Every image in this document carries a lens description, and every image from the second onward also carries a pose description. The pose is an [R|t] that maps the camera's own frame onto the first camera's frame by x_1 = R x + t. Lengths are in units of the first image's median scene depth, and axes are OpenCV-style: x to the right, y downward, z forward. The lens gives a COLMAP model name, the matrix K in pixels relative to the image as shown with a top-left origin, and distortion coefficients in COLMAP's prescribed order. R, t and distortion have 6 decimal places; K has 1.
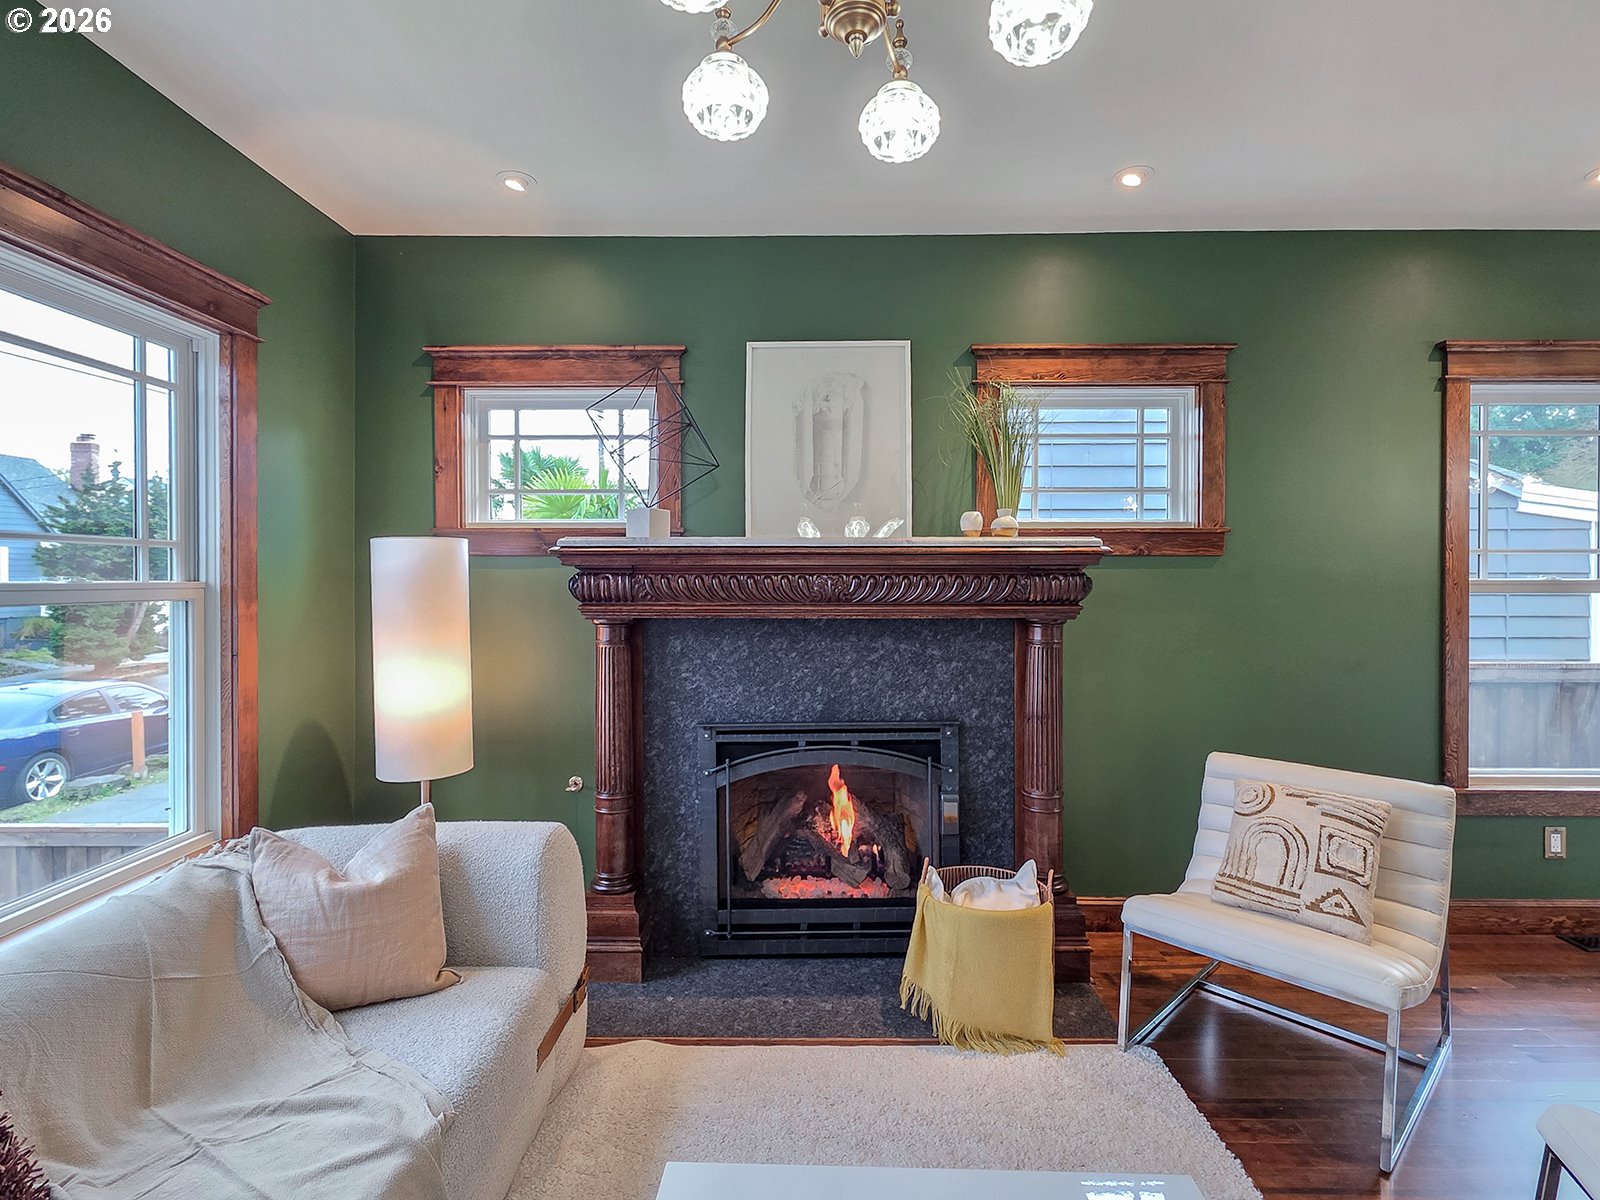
lens RADIAL K [[798.9, 0, 793.4], [0, 798.9, 581.8], [0, 0, 1]] dist [0.002575, -0.000149]
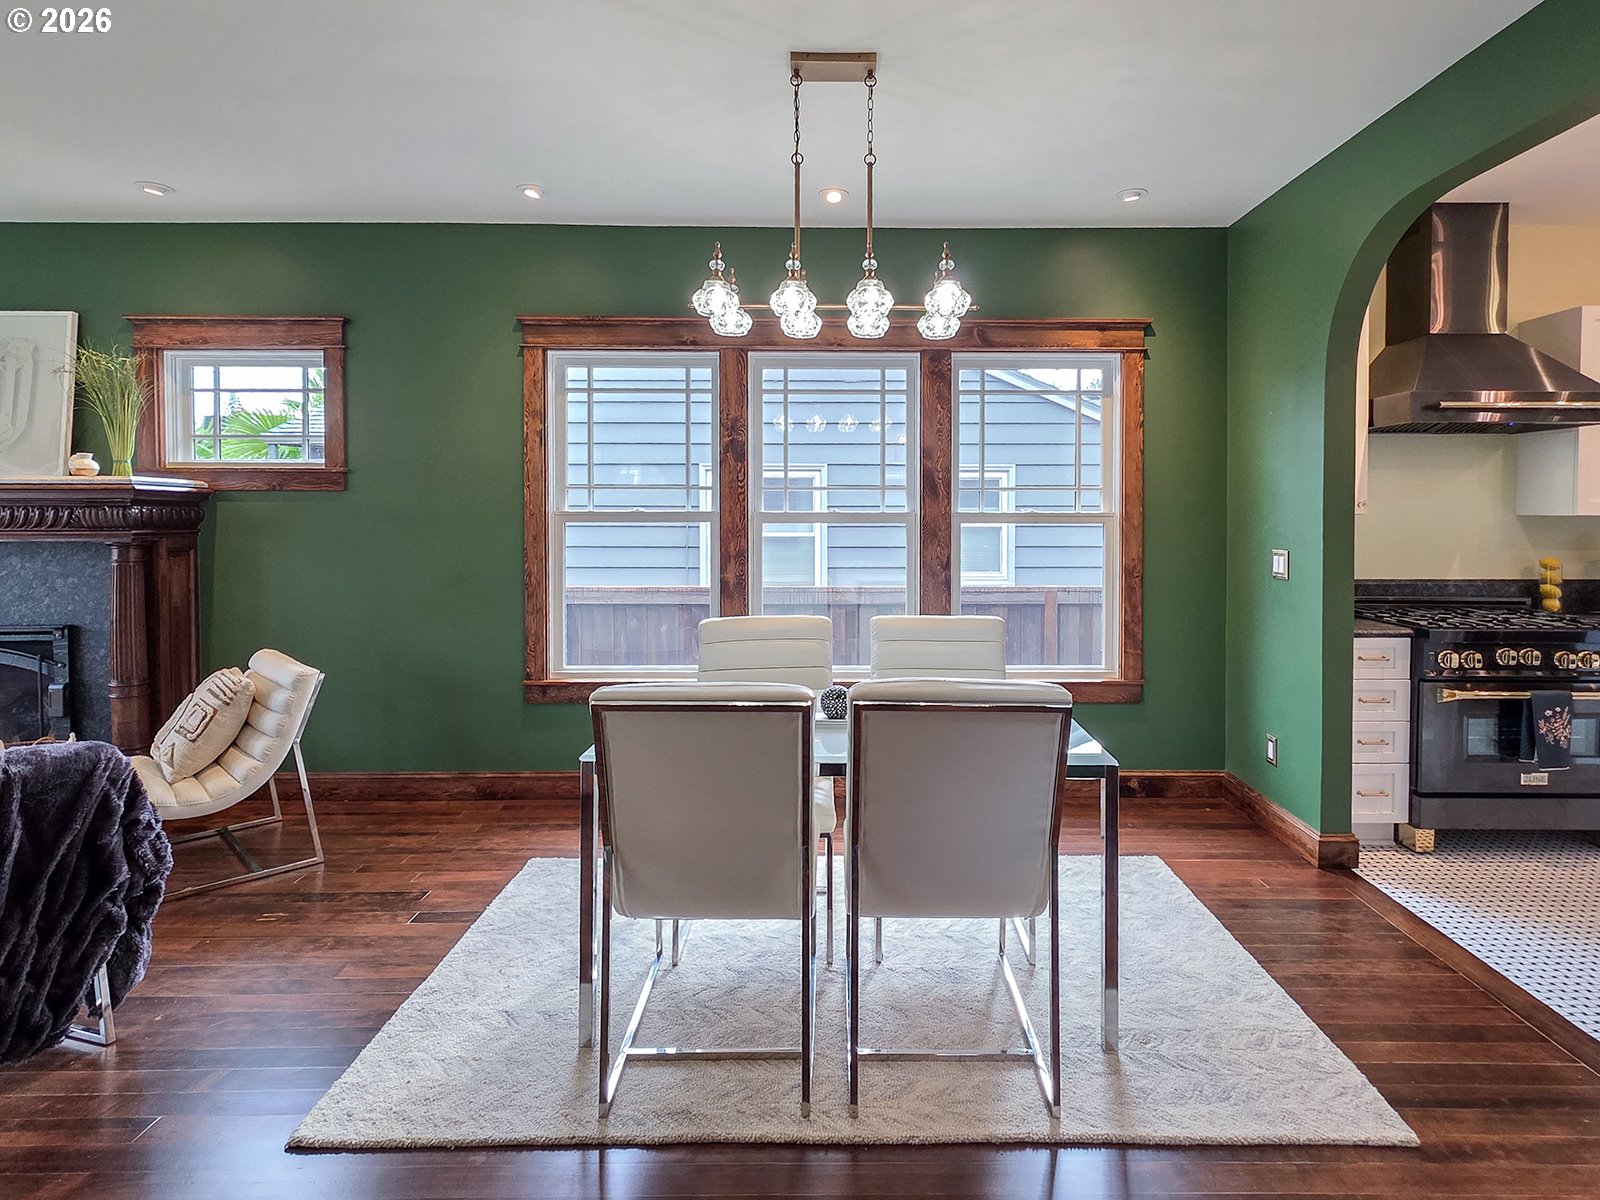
lens RADIAL K [[698.1, 0, 837.8], [0, 698.1, 547.7], [0, 0, 1]] dist [-0.000490, -0.000129]
pose [[0.999826, 0.001551, 0.018592, 1.266695], [-0.002301, 0.999181, 0.040406, 0.008190], [-0.018514, -0.040442, 0.999010, -0.081843]]
